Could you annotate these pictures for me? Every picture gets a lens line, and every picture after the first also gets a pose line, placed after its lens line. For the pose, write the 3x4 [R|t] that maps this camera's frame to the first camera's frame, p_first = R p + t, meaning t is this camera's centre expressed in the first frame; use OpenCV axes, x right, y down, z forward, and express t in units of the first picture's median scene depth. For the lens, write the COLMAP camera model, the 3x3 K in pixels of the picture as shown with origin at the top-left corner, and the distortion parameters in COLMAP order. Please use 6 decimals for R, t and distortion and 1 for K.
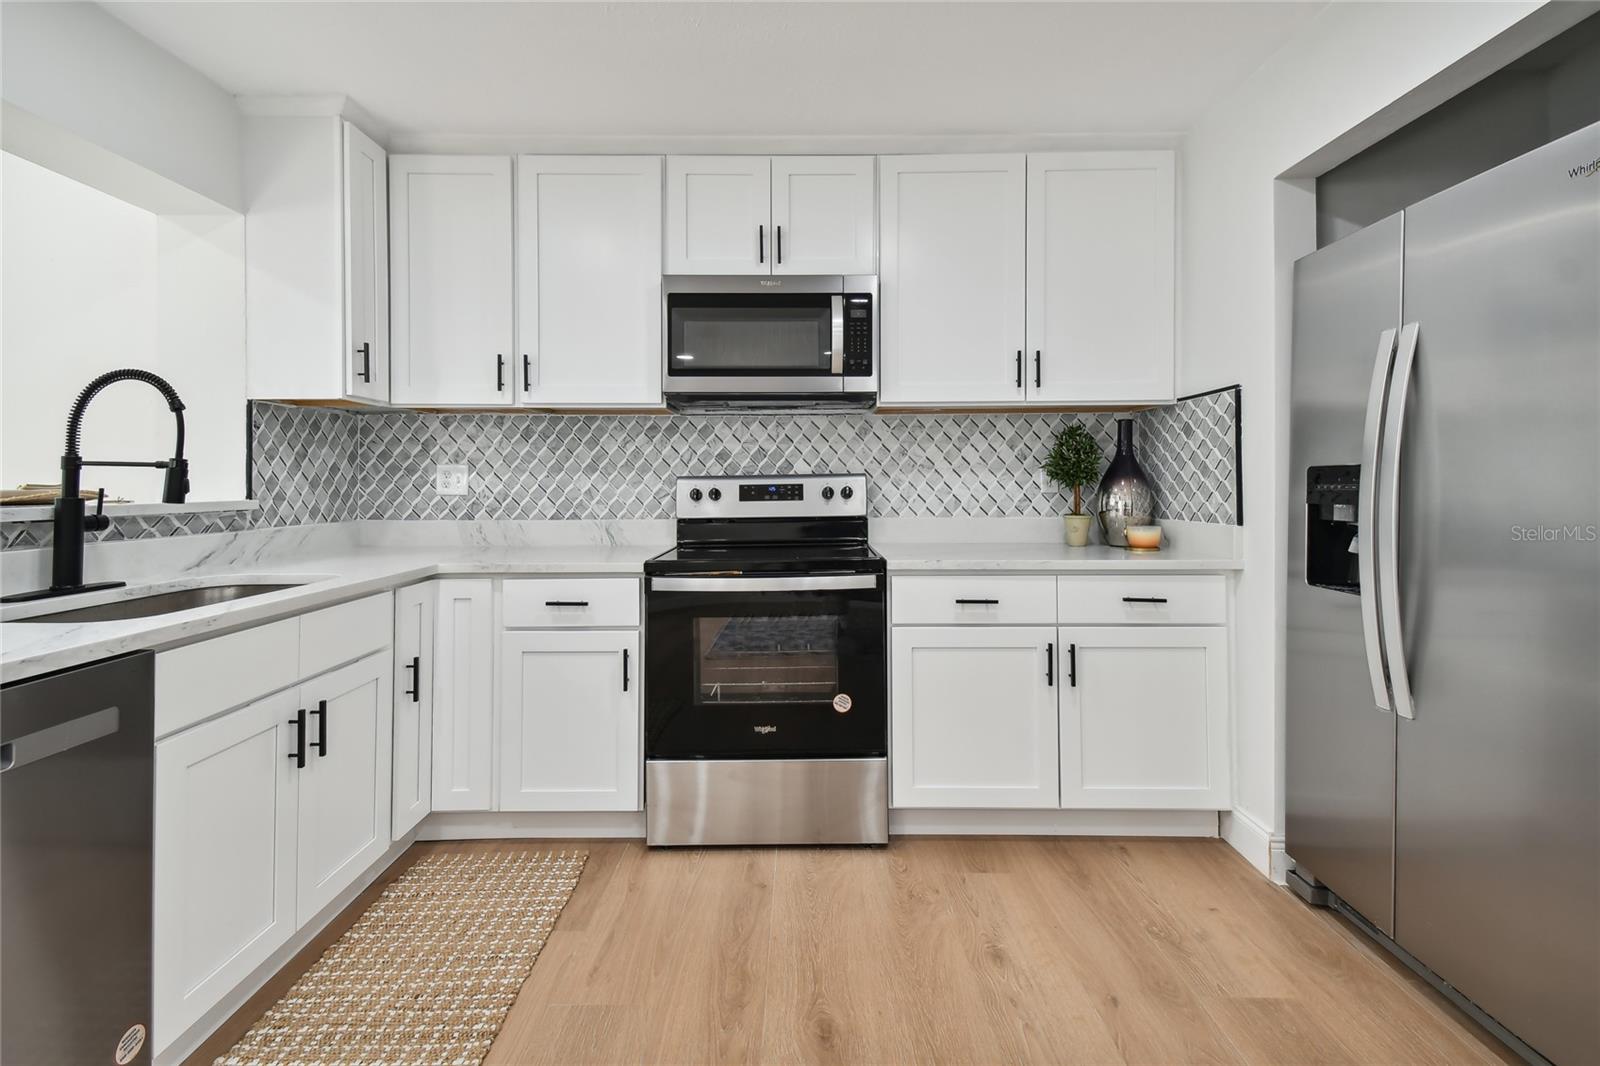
lens RADIAL K [[705.3, 0, 794.1], [0, 705.3, 479.9], [0, 0, 1]] dist [0.052707, -0.025027]
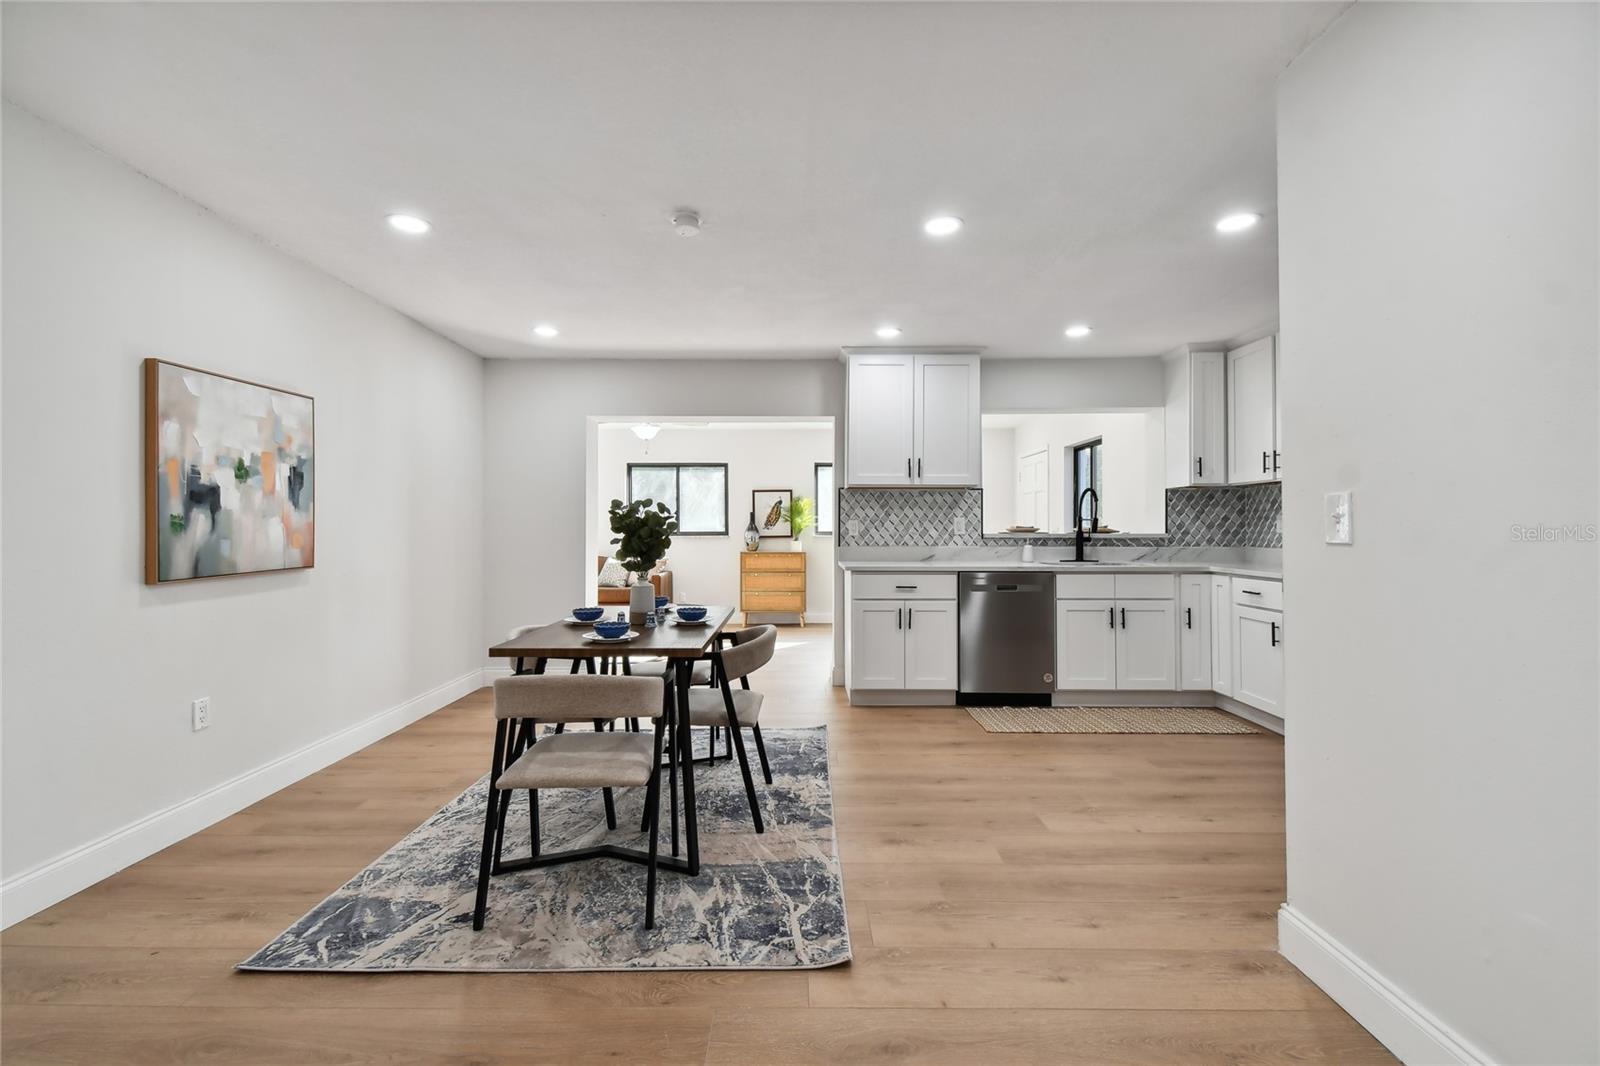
lens RADIAL K [[703.3, 0, 793.0], [0, 703.3, 526.0], [0, 0, 1]] dist [0.063291, -0.024267]
pose [[0.000569, 0.000626, -1.000000, 1.328047], [0.005709, 0.999984, 0.000629, -0.003177], [0.999984, -0.005709, 0.000565, -0.149512]]
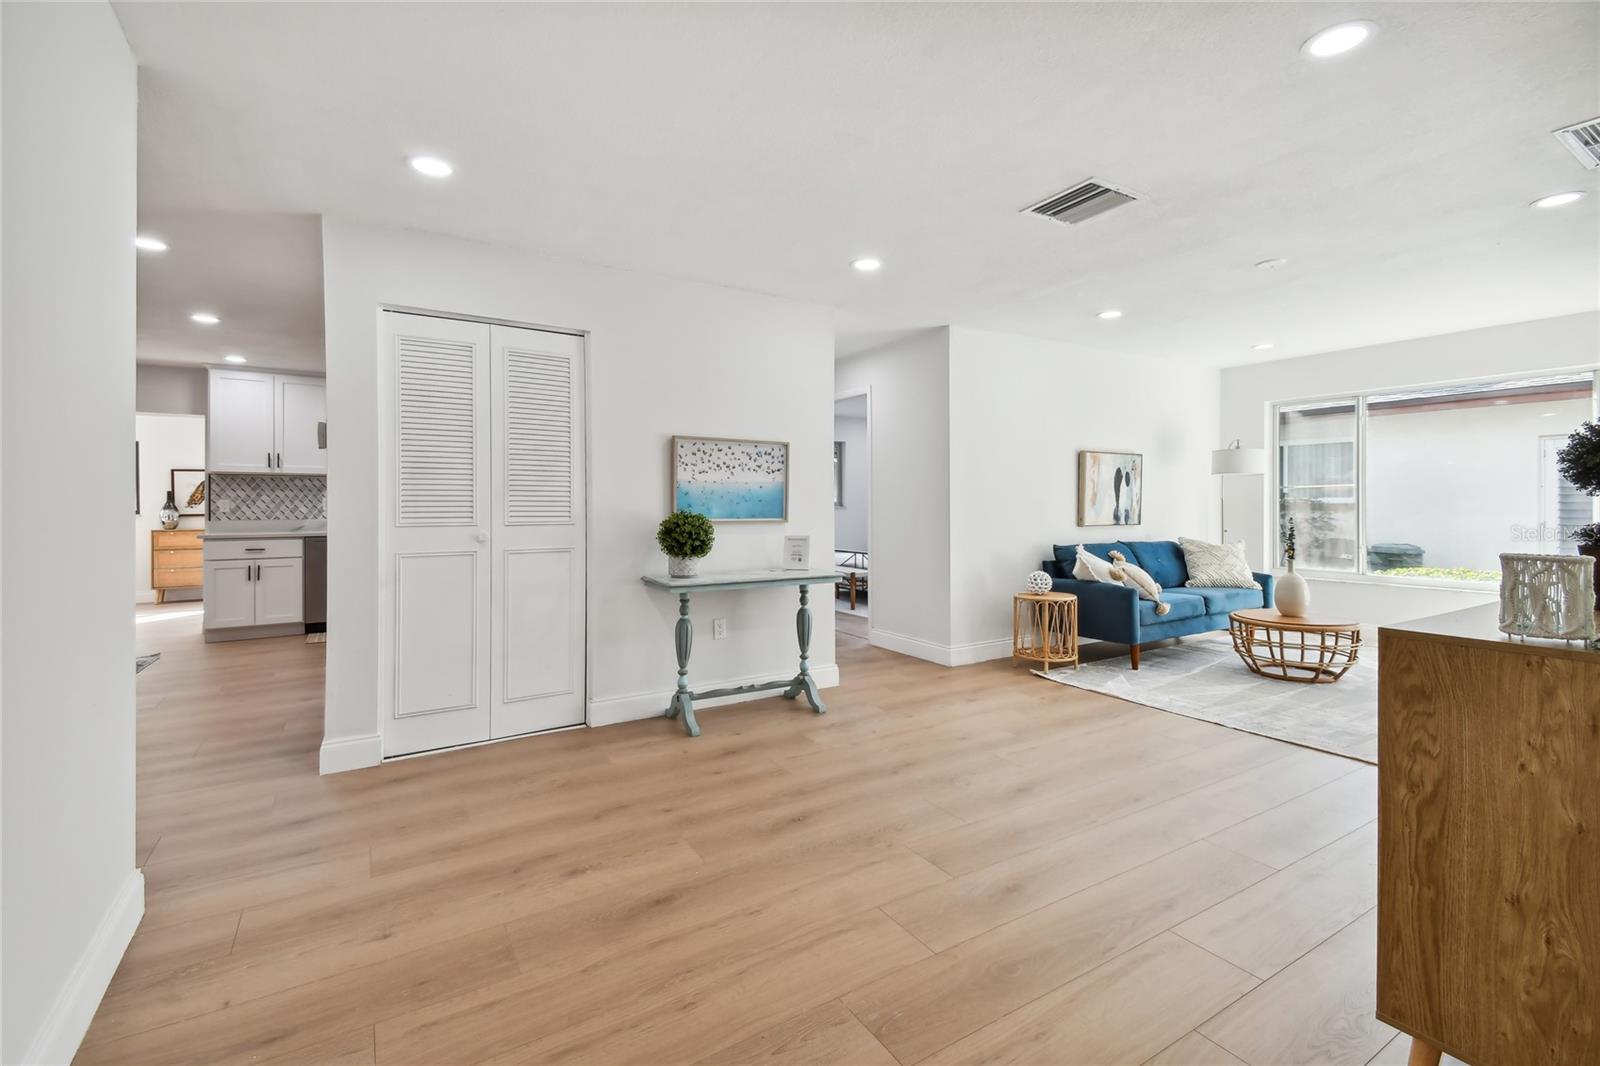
lens RADIAL K [[719.7, 0, 823.0], [0, 719.7, 503.6], [0, 0, 1]] dist [0.012858, -0.000655]
pose [[0.539857, -0.000566, -0.841756, 2.653462], [0.007243, 0.999966, 0.003973, 0.001427], [0.841725, -0.008242, 0.539843, 0.426989]]
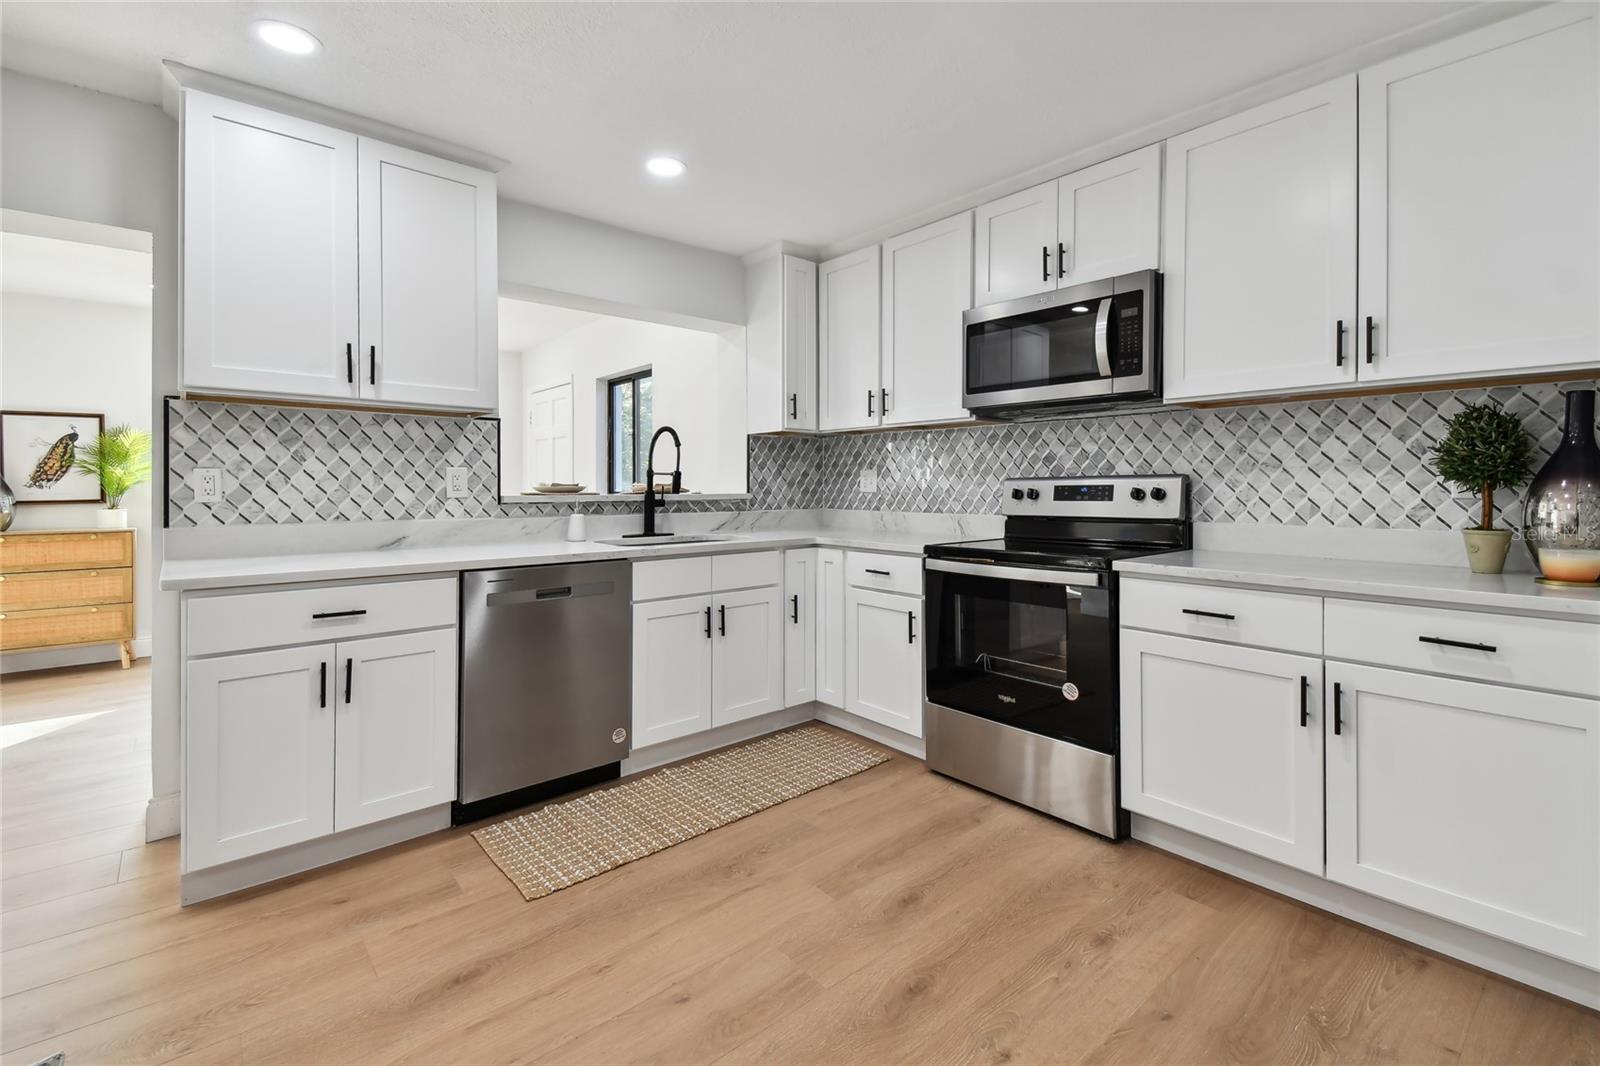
lens RADIAL K [[709.4, 0, 798.0], [0, 709.4, 487.5], [0, 0, 1]] dist [0.044667, -0.022290]
pose [[0.649966, 0.005733, -0.759942, 0.541308], [0.001564, 0.999959, 0.008882, -0.000607], [0.759962, -0.006961, 0.649931, -0.003084]]
